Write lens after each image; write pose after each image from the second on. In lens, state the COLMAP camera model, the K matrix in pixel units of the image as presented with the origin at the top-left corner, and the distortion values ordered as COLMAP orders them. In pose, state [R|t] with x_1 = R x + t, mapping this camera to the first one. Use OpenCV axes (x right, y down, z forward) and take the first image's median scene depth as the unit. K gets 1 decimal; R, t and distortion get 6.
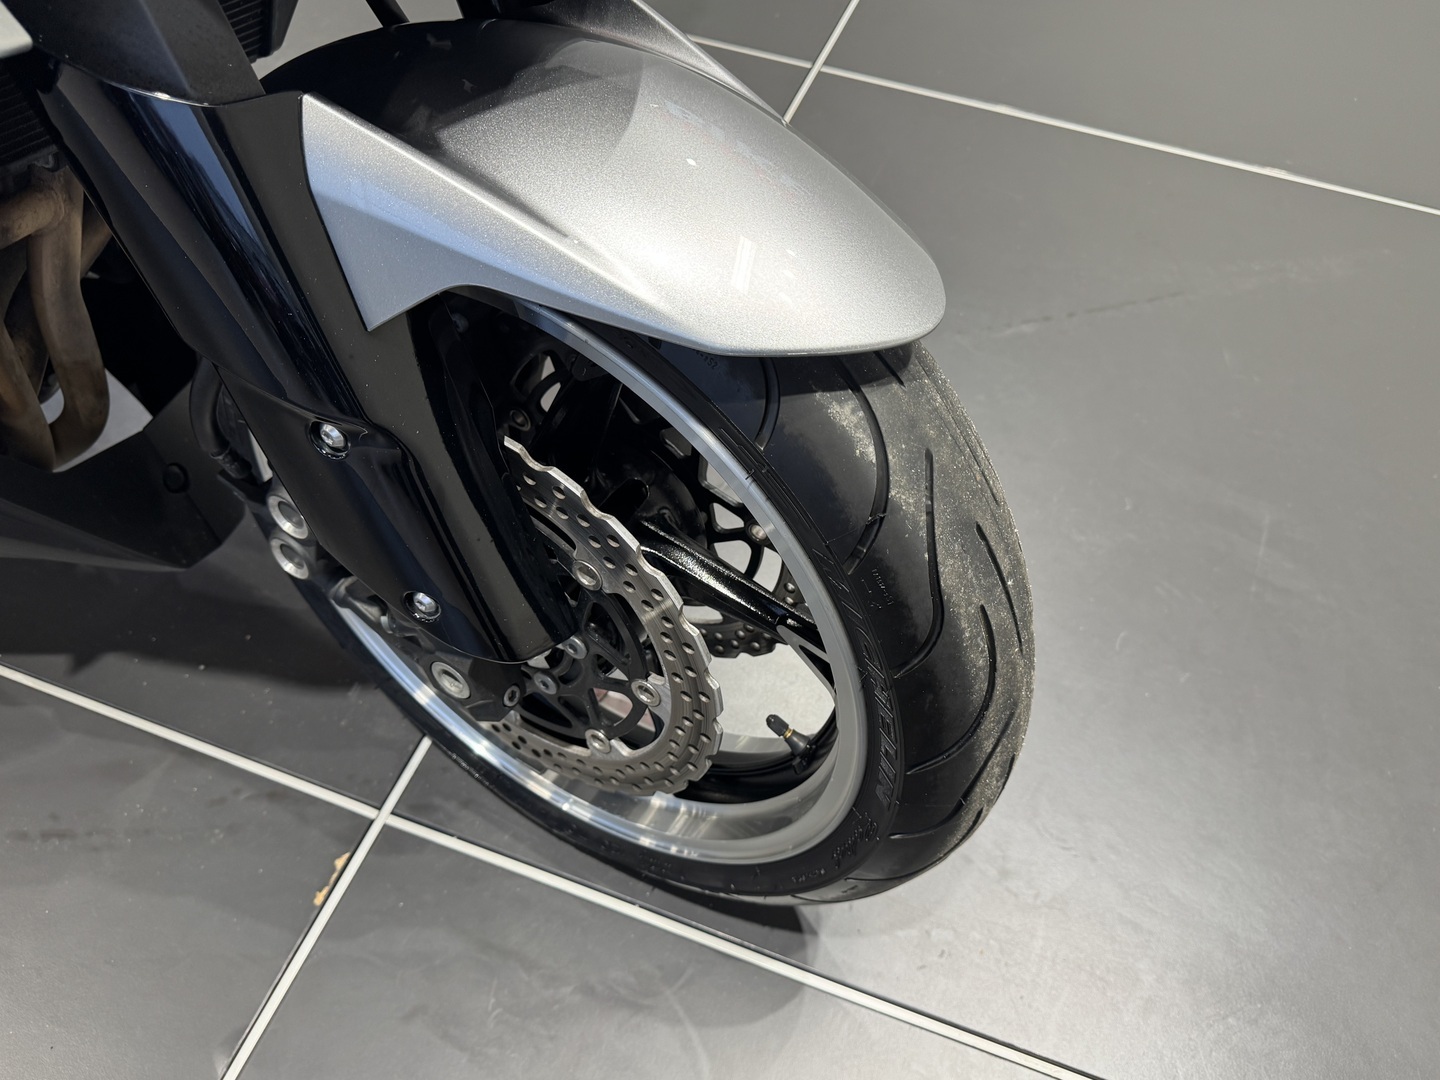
lens RADIAL K [[1095.2, 0, 721.6], [0, 1095.2, 537.2], [0, 0, 1]] dist [0.001741, -0.025894]
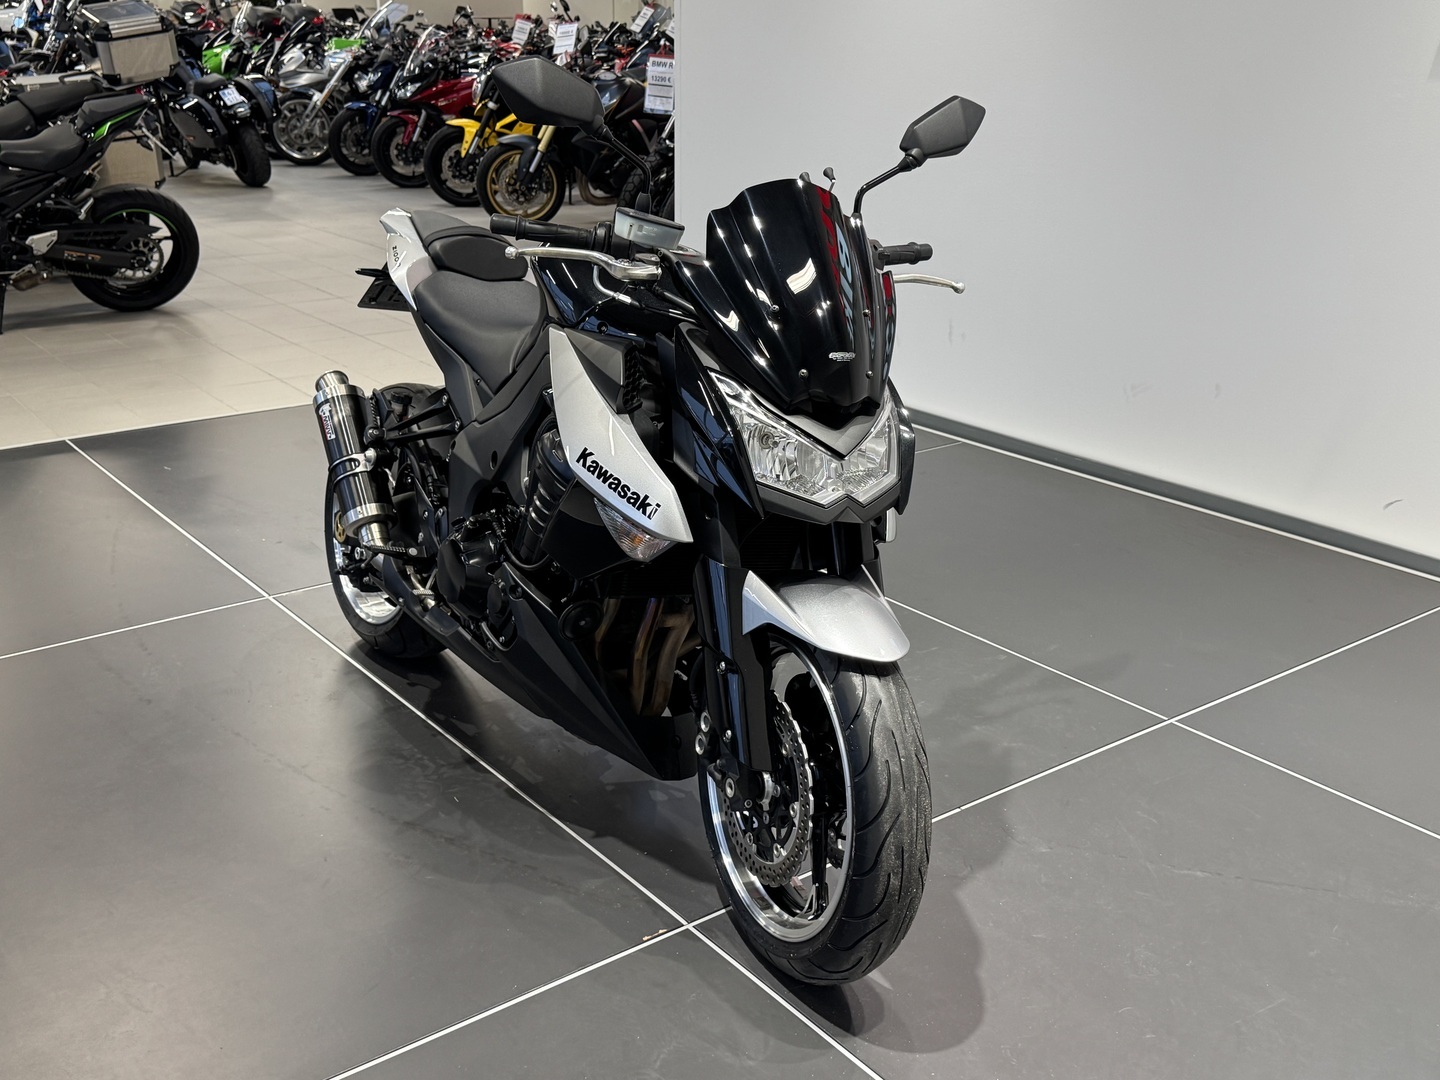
lens RADIAL K [[1501.6, 0, 721.3], [0, 1501.6, 541.5], [0, 0, 1]] dist [0.051127, 0.000000]
pose [[0.829016, 0.133839, -0.542973, 1.862076], [-0.420054, 0.789993, -0.446615, 1.489684], [0.369171, 0.598329, 0.711137, -2.200394]]
